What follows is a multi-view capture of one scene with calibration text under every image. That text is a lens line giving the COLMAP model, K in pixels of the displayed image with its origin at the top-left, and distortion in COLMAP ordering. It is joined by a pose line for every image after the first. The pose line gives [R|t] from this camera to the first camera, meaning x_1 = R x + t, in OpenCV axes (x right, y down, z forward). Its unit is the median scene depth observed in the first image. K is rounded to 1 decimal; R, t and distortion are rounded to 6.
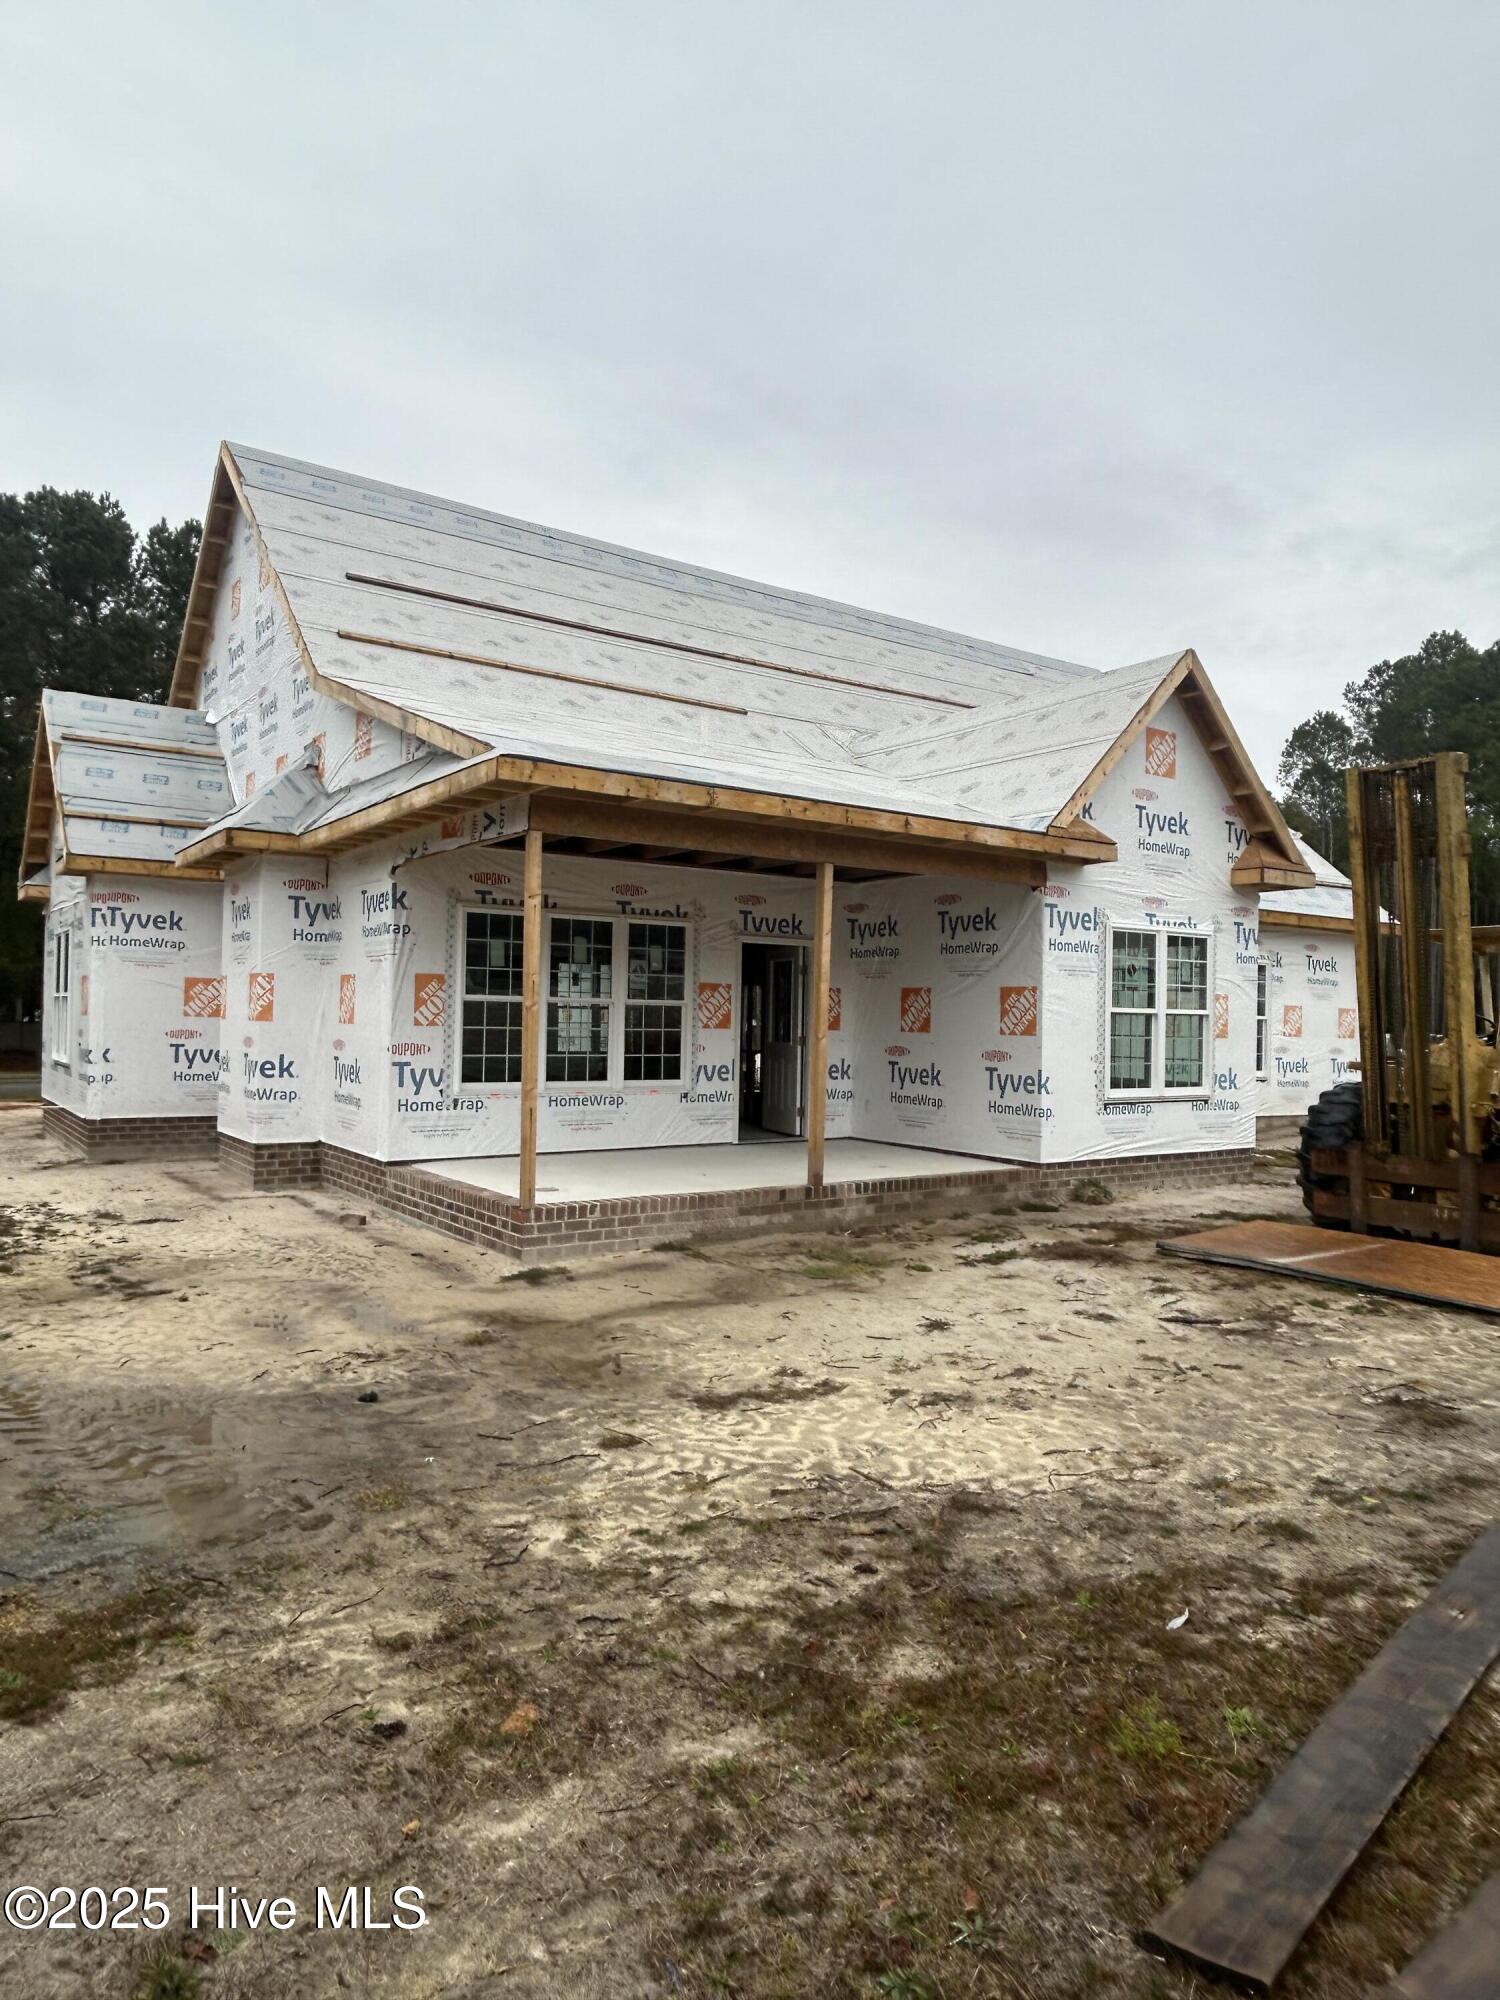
lens RADIAL K [[1254.9, 0, 750.0], [0, 1254.9, 1000.0], [0, 0, 1]] dist [0.021357, 0.000264]
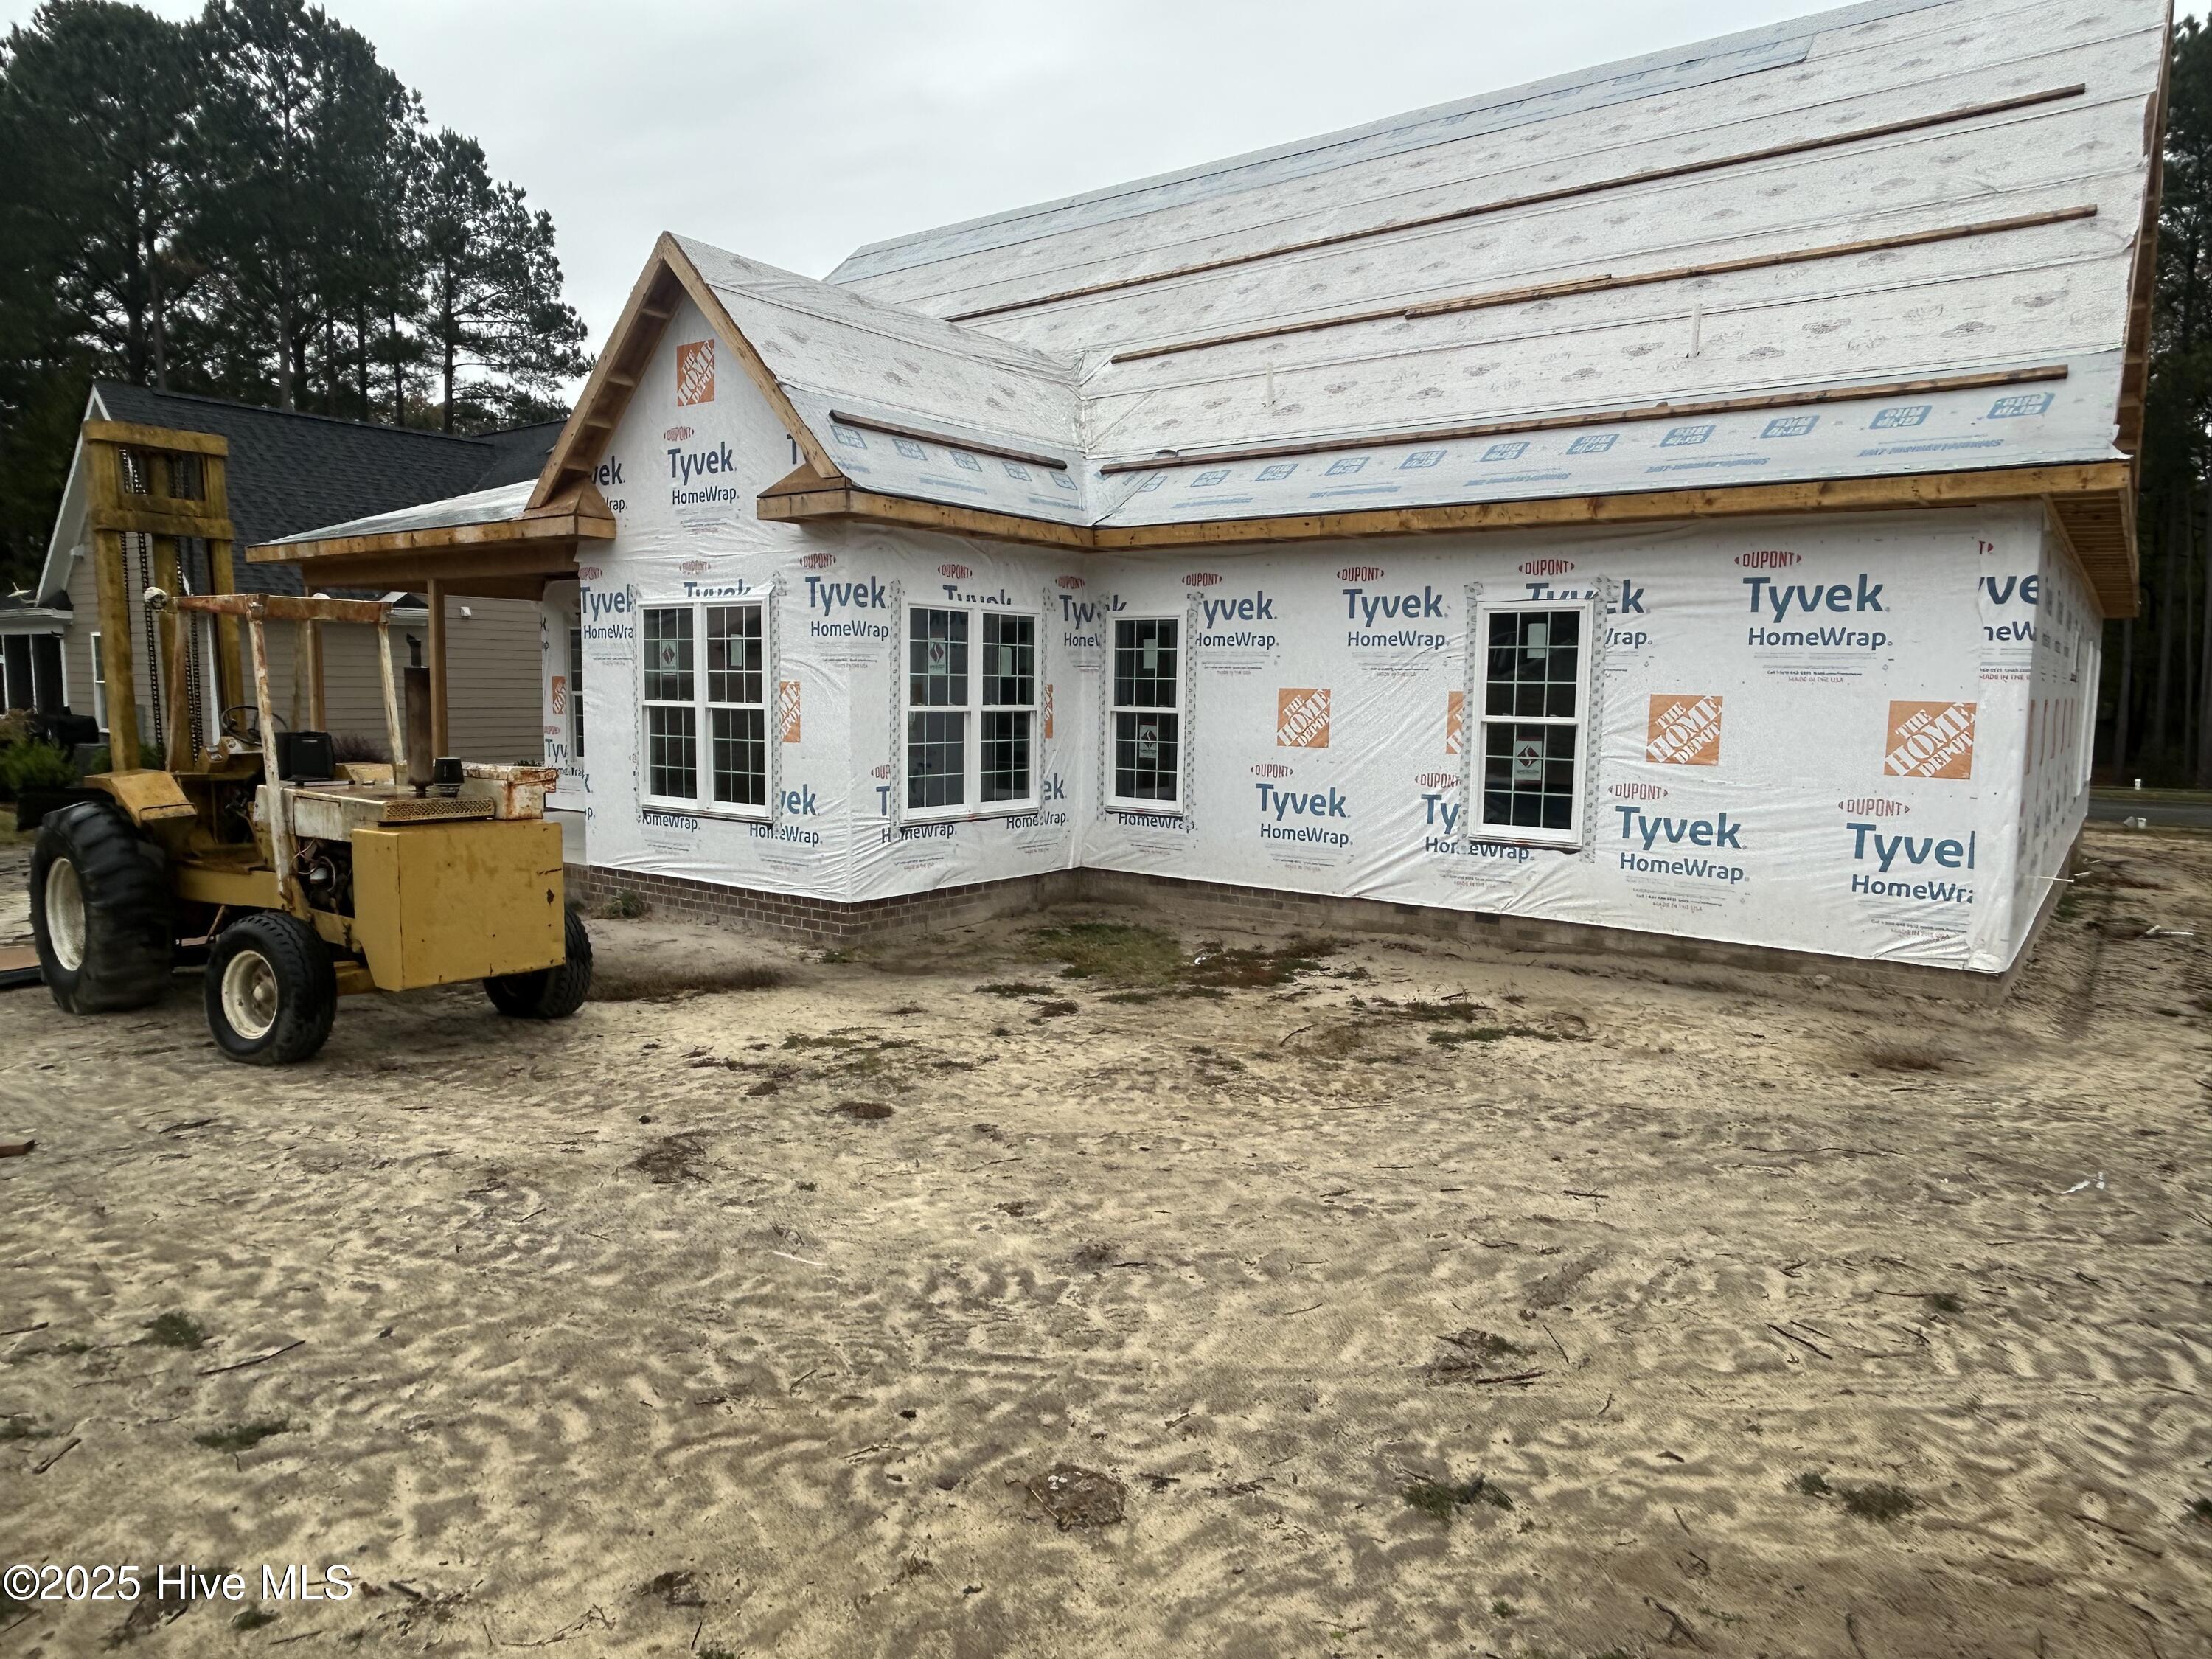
lens RADIAL K [[1387.9, 0, 1106.0], [0, 1387.9, 829.5], [0, 0, 1]] dist [0.021357, 0.000264]
pose [[0.315166, 0.080687, -0.945600, 1.239295], [0.000893, 0.996354, 0.085316, 0.012692], [0.949036, -0.027733, 0.313945, 0.955358]]
